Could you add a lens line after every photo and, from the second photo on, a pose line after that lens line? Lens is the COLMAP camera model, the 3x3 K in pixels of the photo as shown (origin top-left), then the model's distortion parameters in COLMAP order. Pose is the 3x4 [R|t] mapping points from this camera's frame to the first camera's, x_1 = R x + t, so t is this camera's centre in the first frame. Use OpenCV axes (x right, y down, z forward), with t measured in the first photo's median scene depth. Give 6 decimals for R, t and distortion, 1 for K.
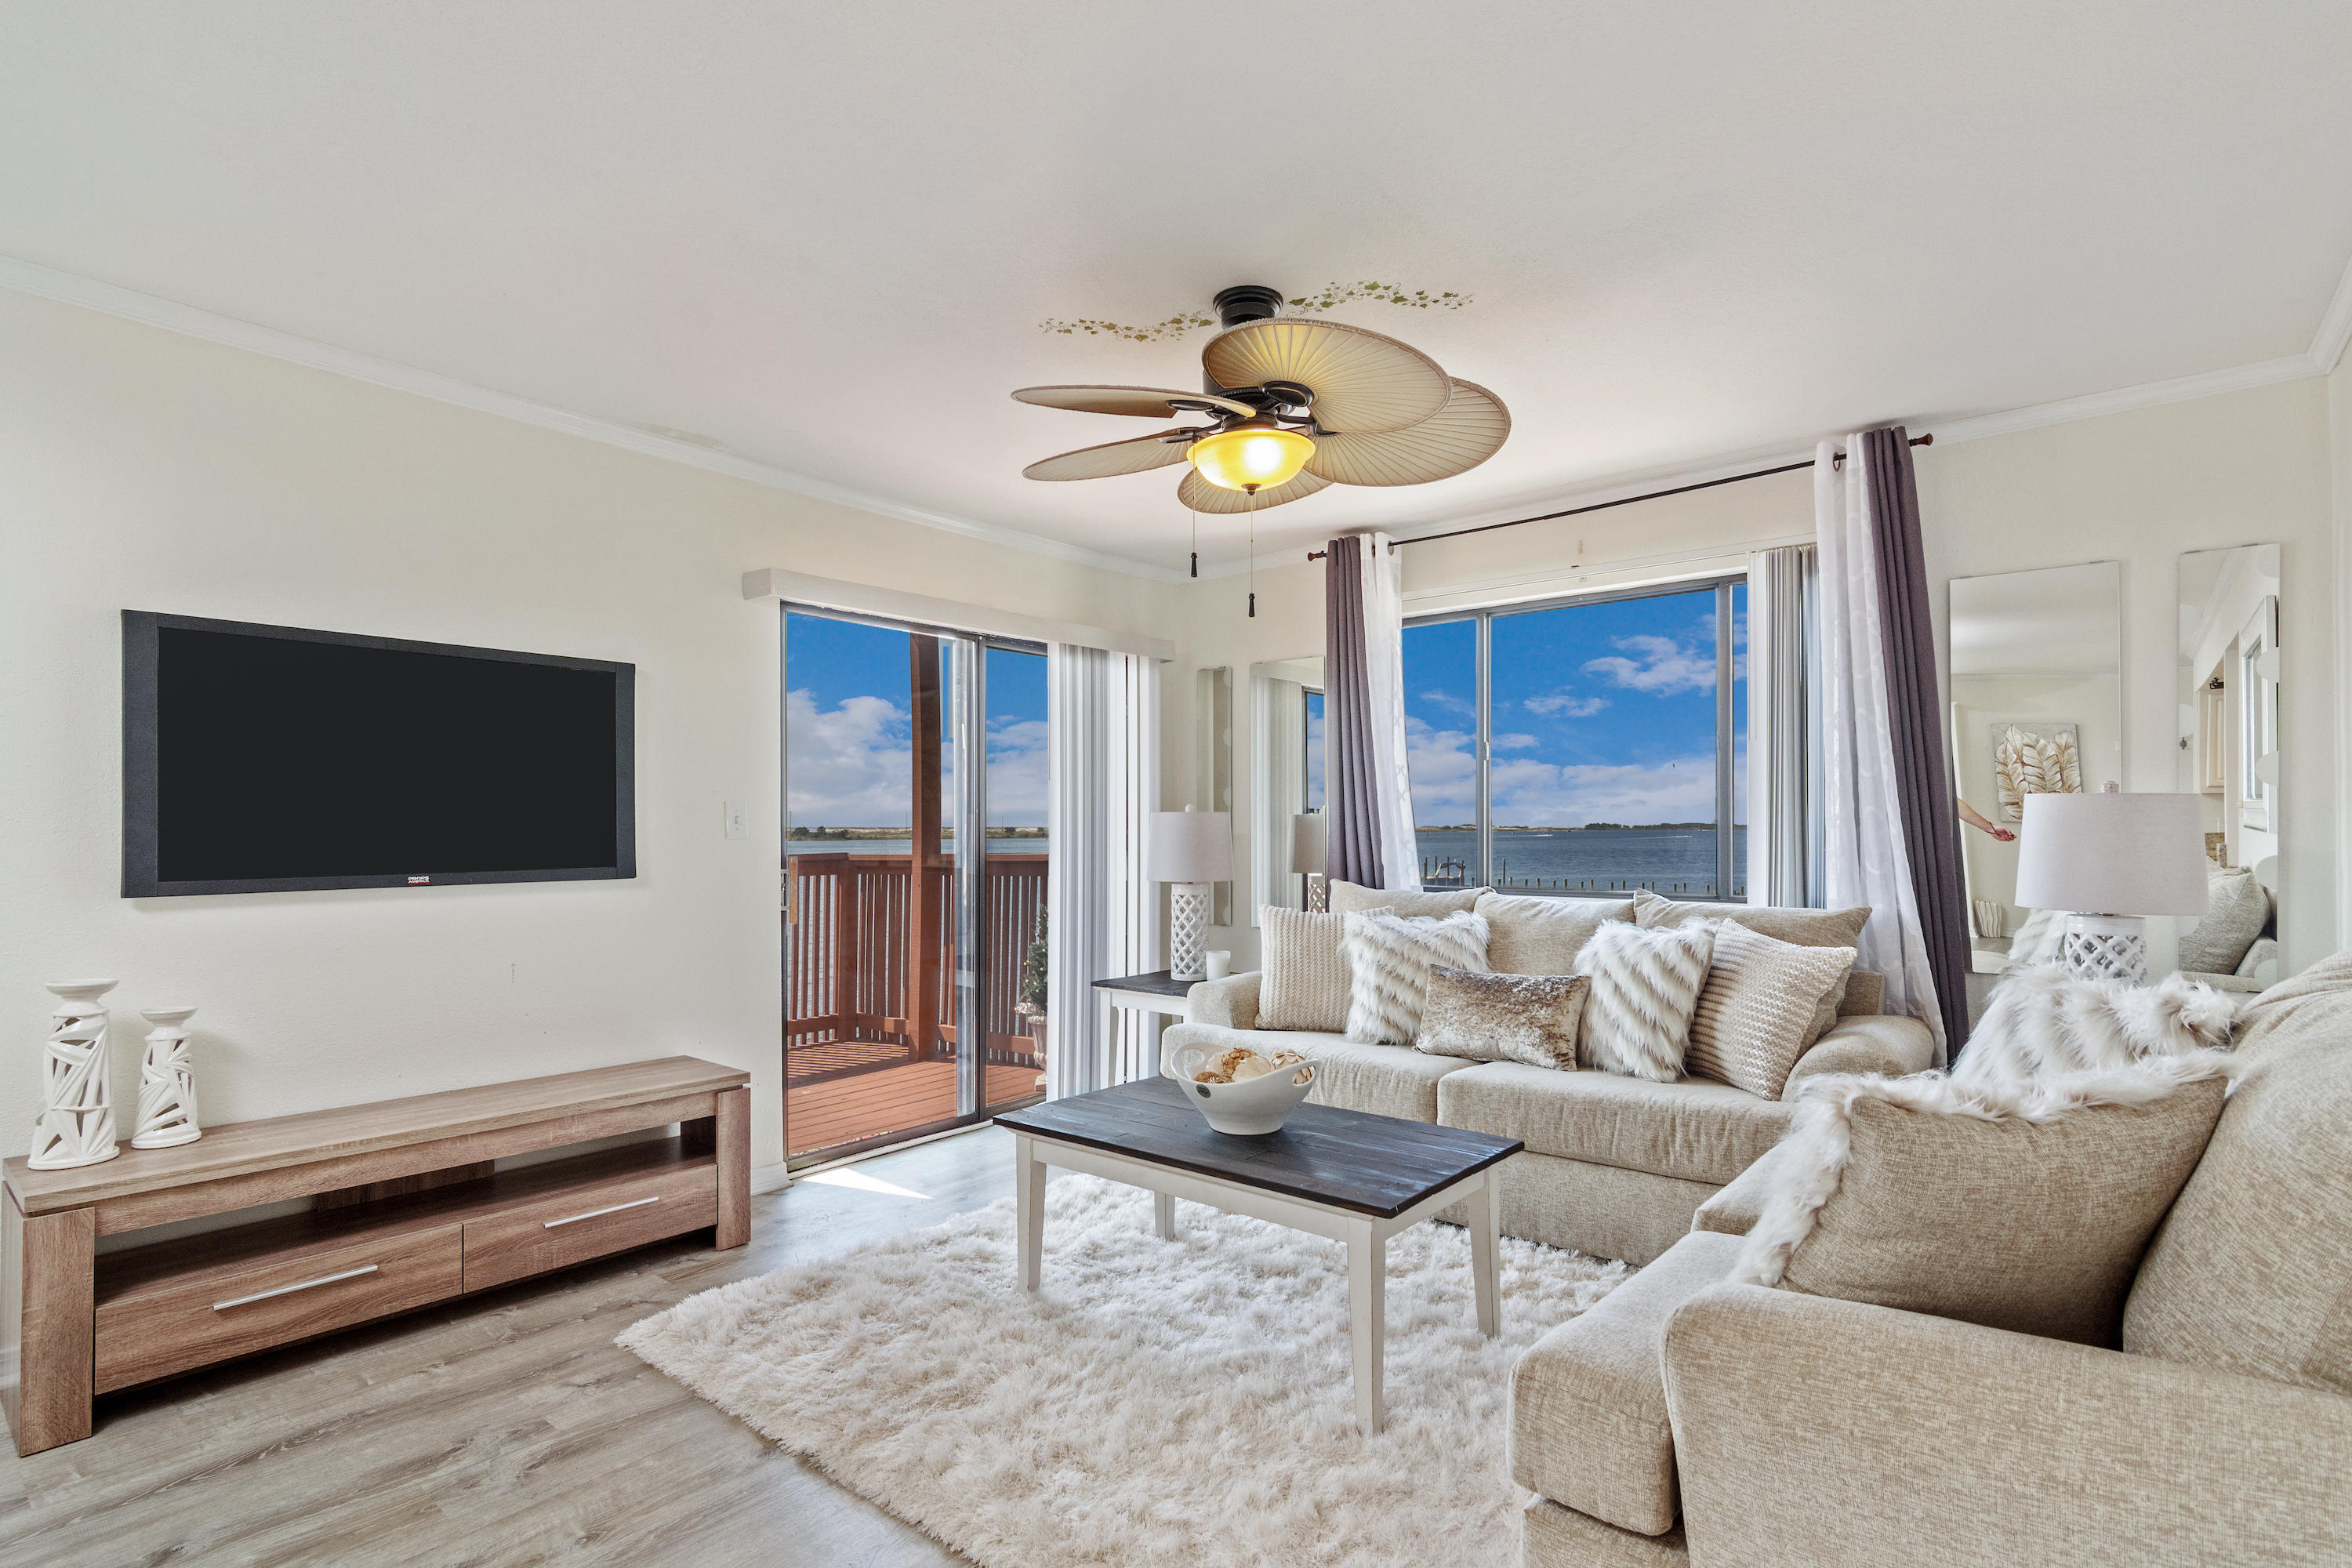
lens RADIAL K [[1133.9, 0, 1124.7], [0, 1133.9, 819.5], [0, 0, 1]] dist [-0.004548, 0.005088]
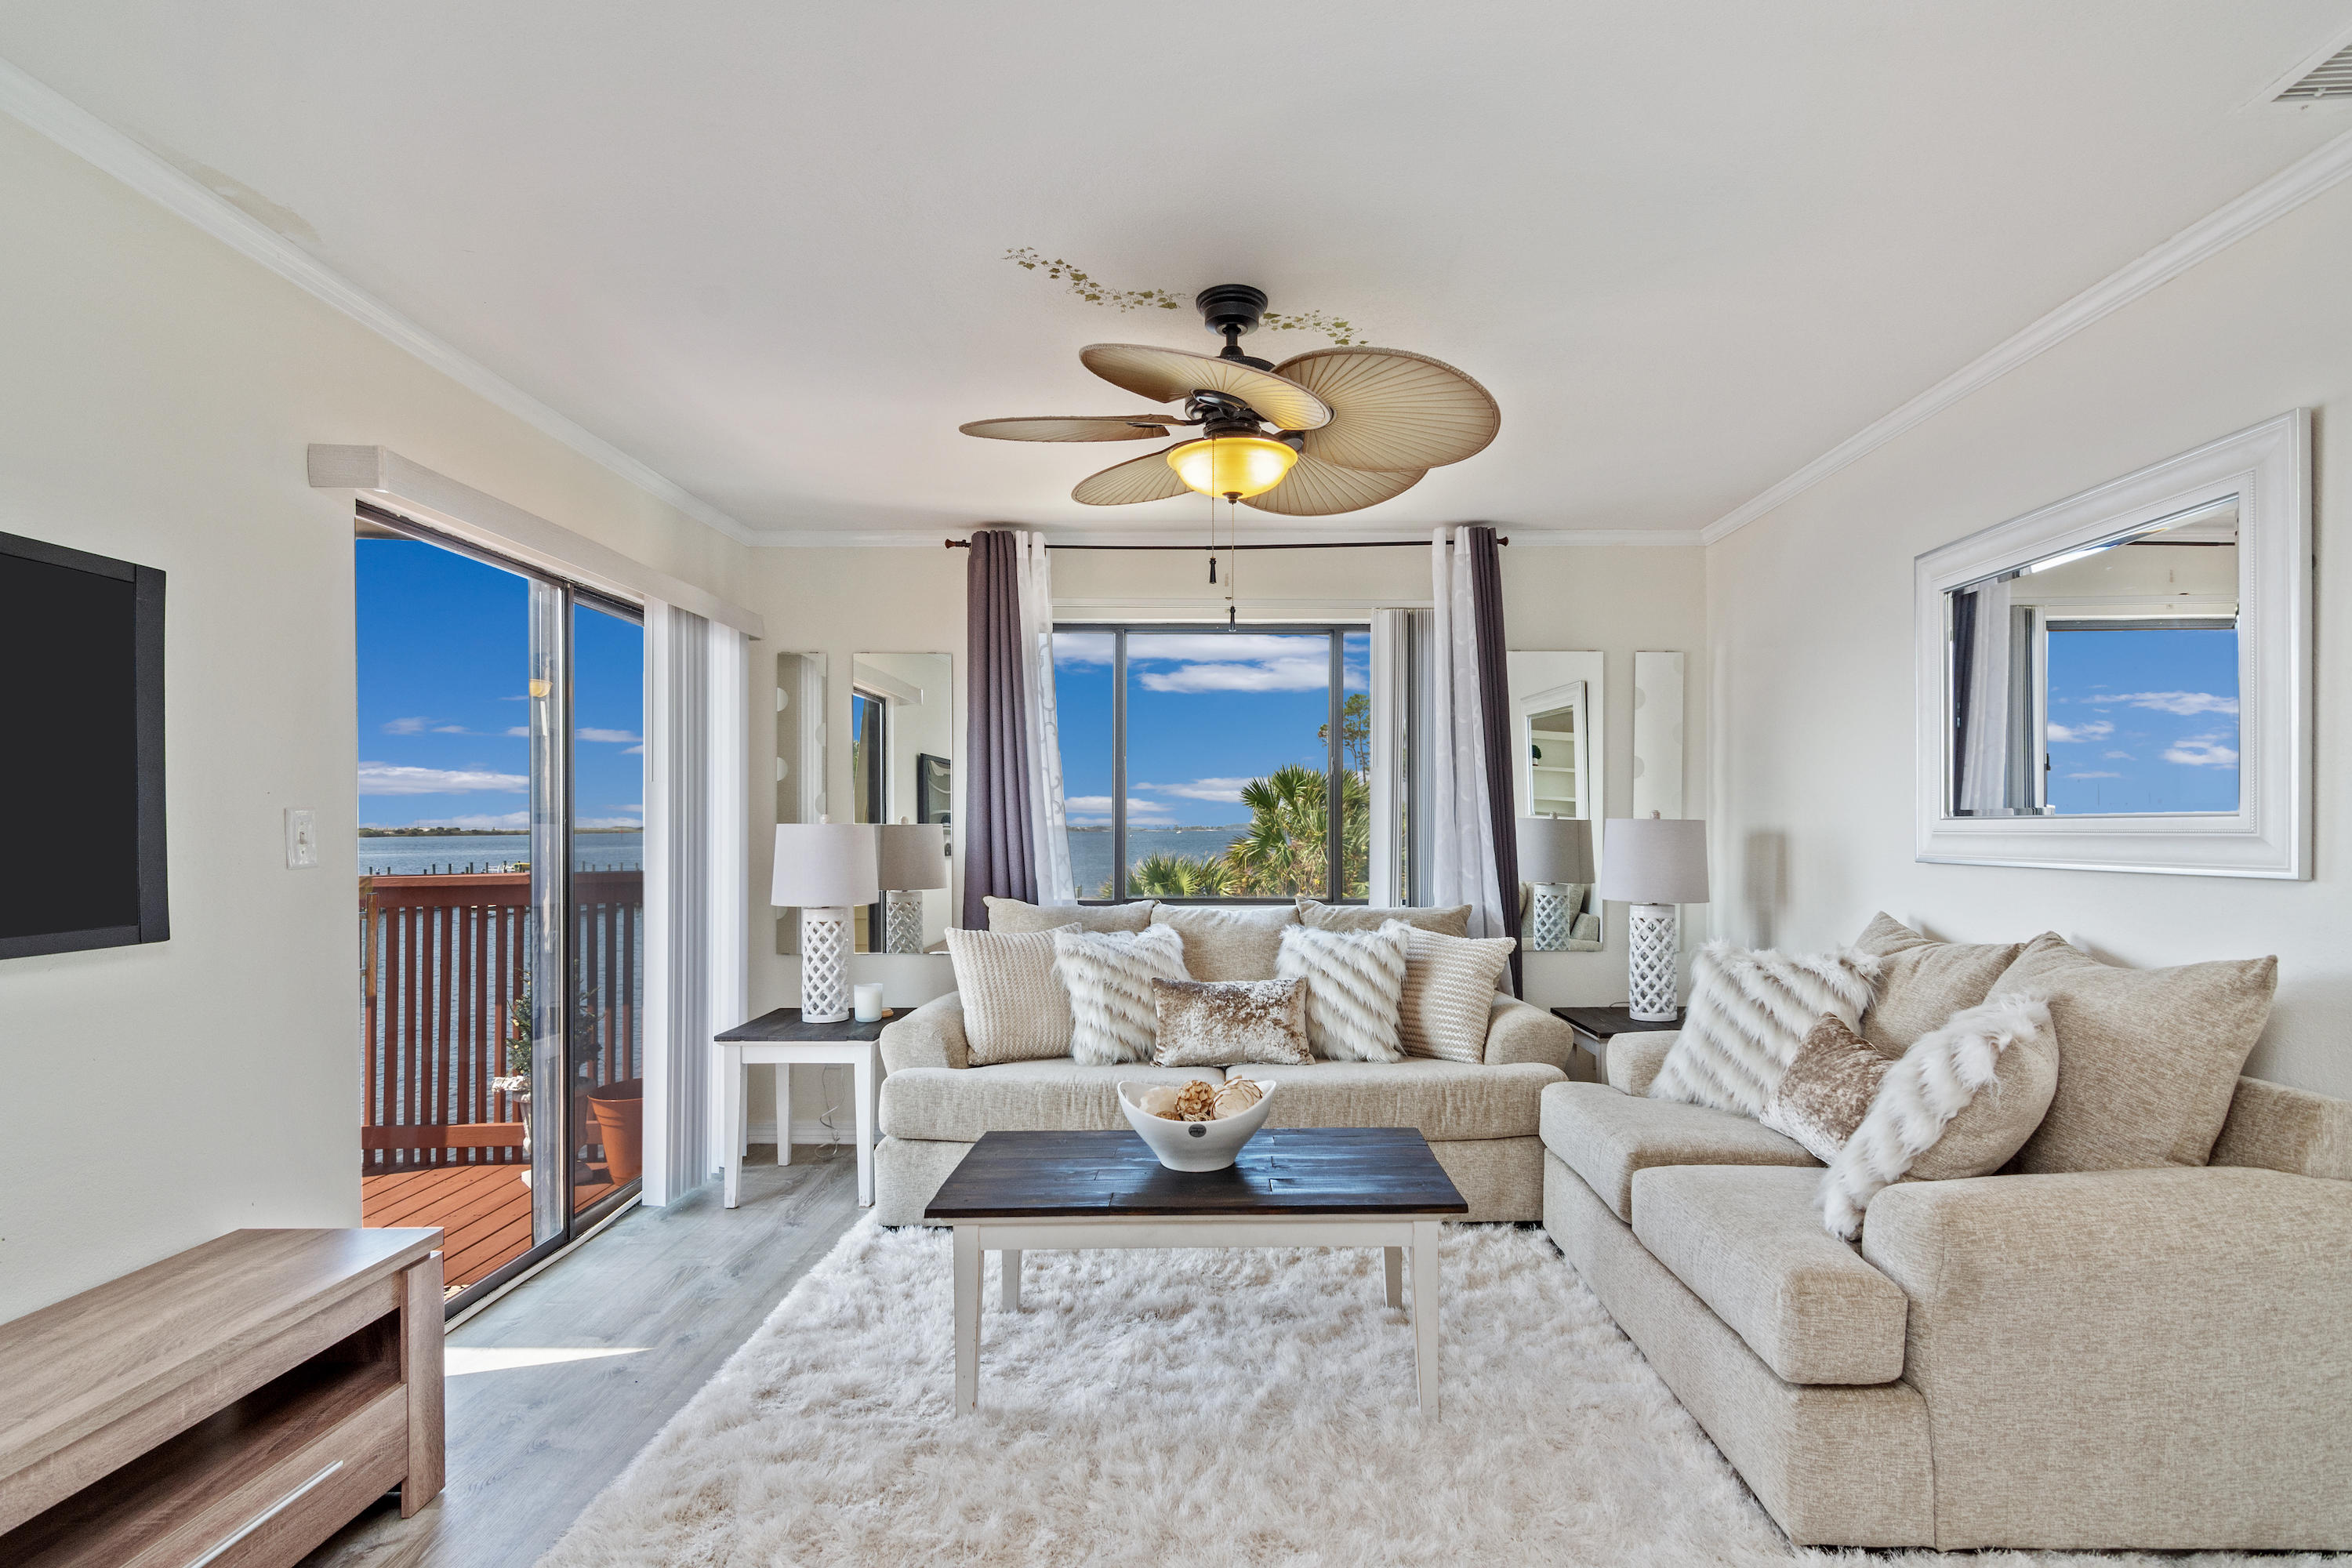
lens RADIAL K [[1193.8, 0, 1212.4], [0, 1193.8, 834.9], [0, 0, 1]] dist [-0.003571, -0.000231]
pose [[0.750826, -0.002615, 0.660494, -0.393956], [-0.005962, 0.999925, 0.010735, -0.011513], [-0.660473, -0.011998, 0.750754, 0.172648]]
